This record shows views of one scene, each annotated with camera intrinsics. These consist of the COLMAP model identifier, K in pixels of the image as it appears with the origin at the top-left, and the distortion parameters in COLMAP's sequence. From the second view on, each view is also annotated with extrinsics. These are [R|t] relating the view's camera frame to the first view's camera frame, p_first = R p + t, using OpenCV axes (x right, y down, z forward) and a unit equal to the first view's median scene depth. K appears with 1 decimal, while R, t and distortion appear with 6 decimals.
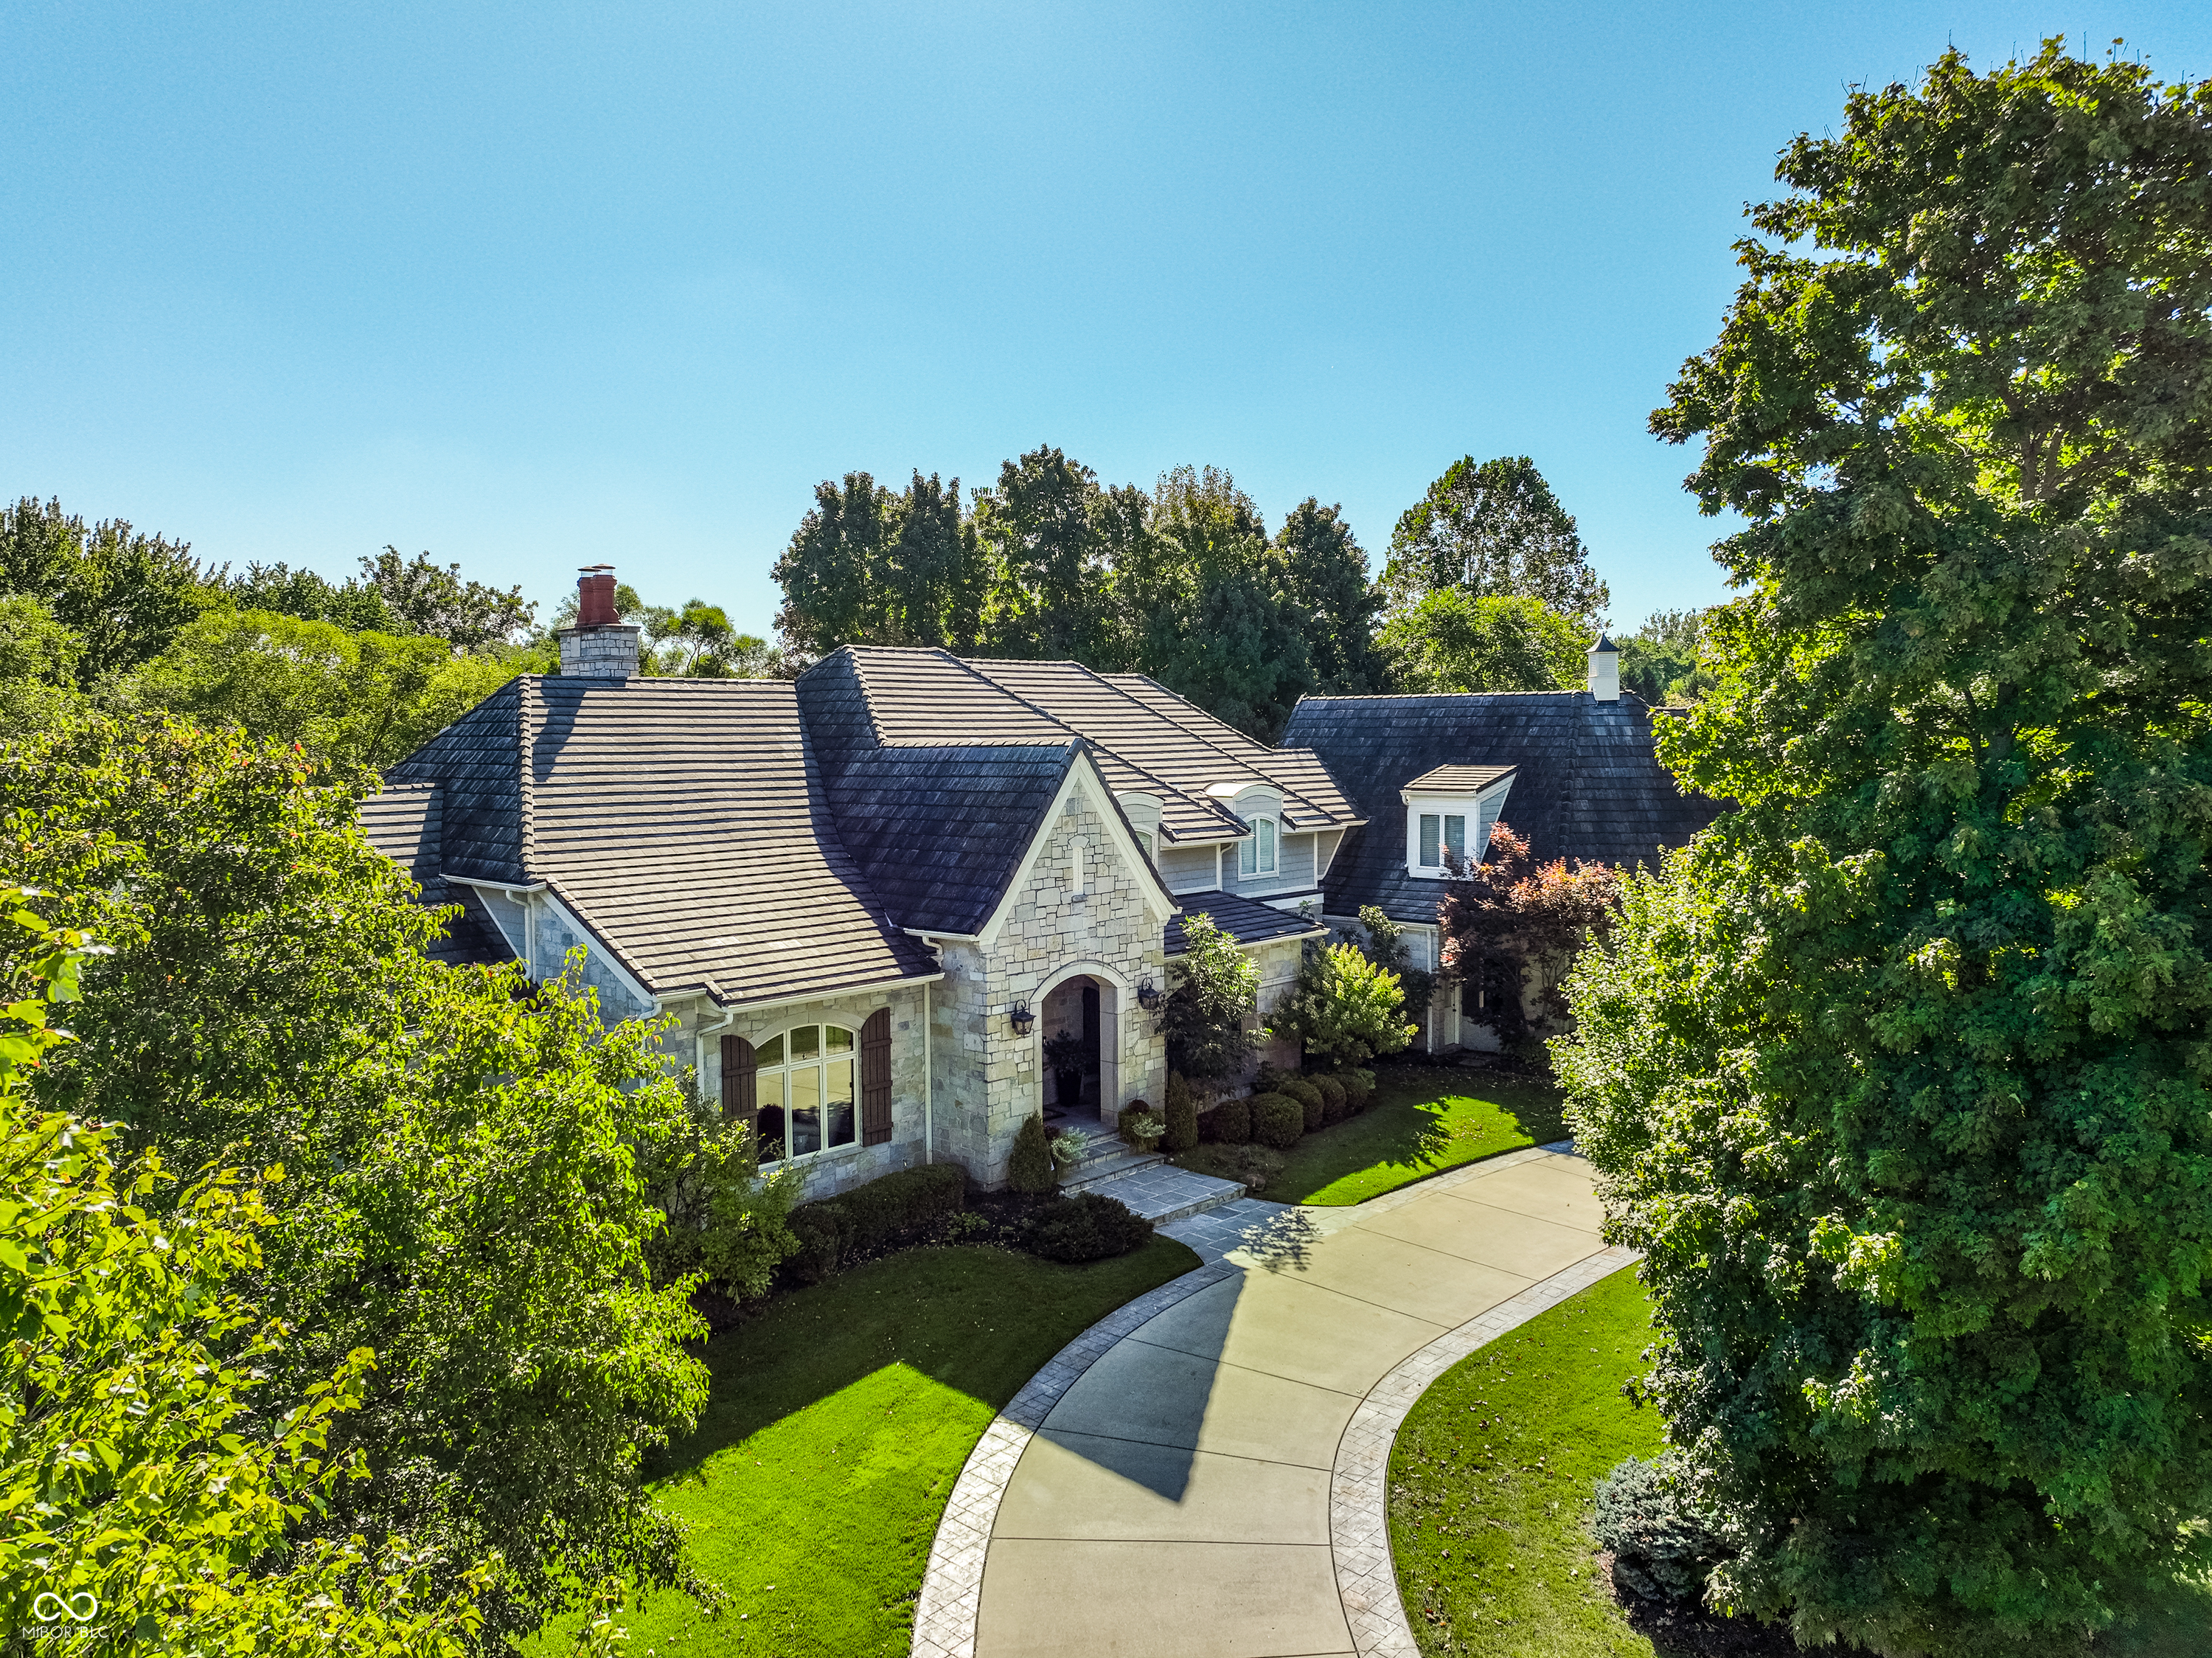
lens RADIAL K [[1515.7, 0, 1114.5], [0, 1515.7, 821.1], [0, 0, 1]] dist [0.004256, -0.001643]
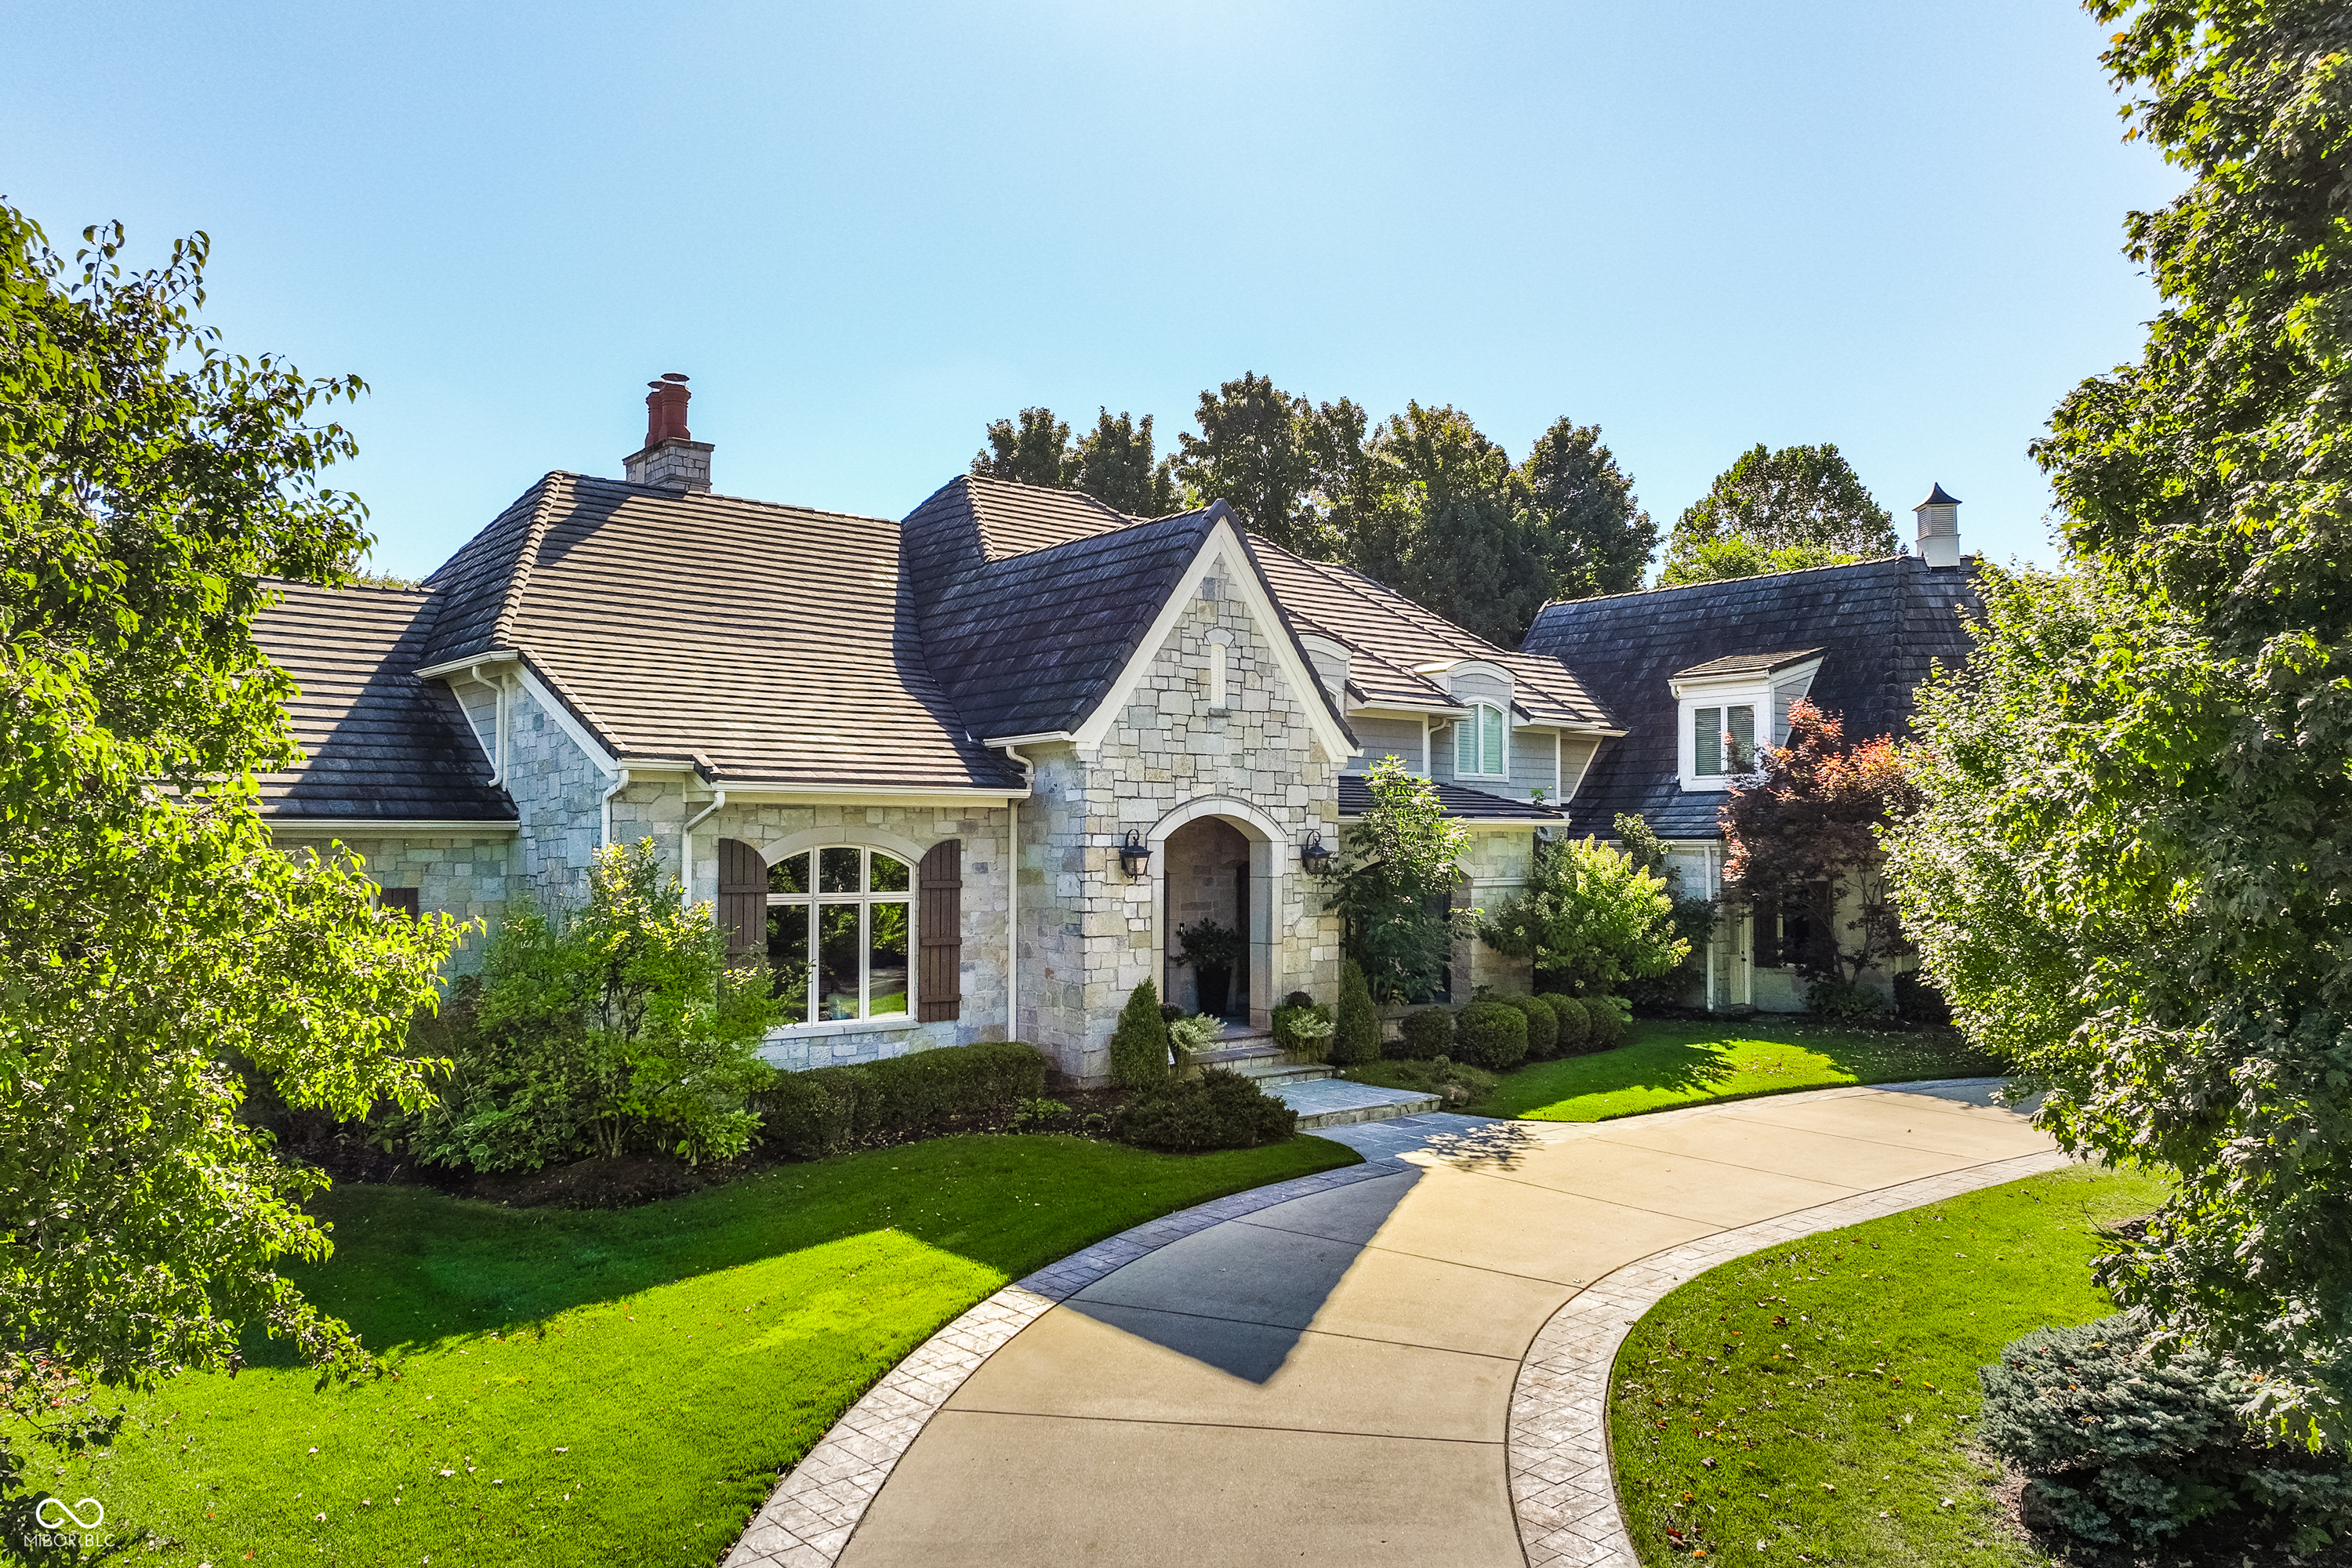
lens RADIAL K [[1654.1, 0, 1176.0], [0, 1654.1, 784.0], [0, 0, 1]] dist [0.002792, 0.008474]
pose [[0.993312, 0.005563, -0.115326, 0.048174], [-0.016052, 0.995793, -0.090220, 0.154472], [0.114339, 0.091468, 0.989222, 0.182041]]
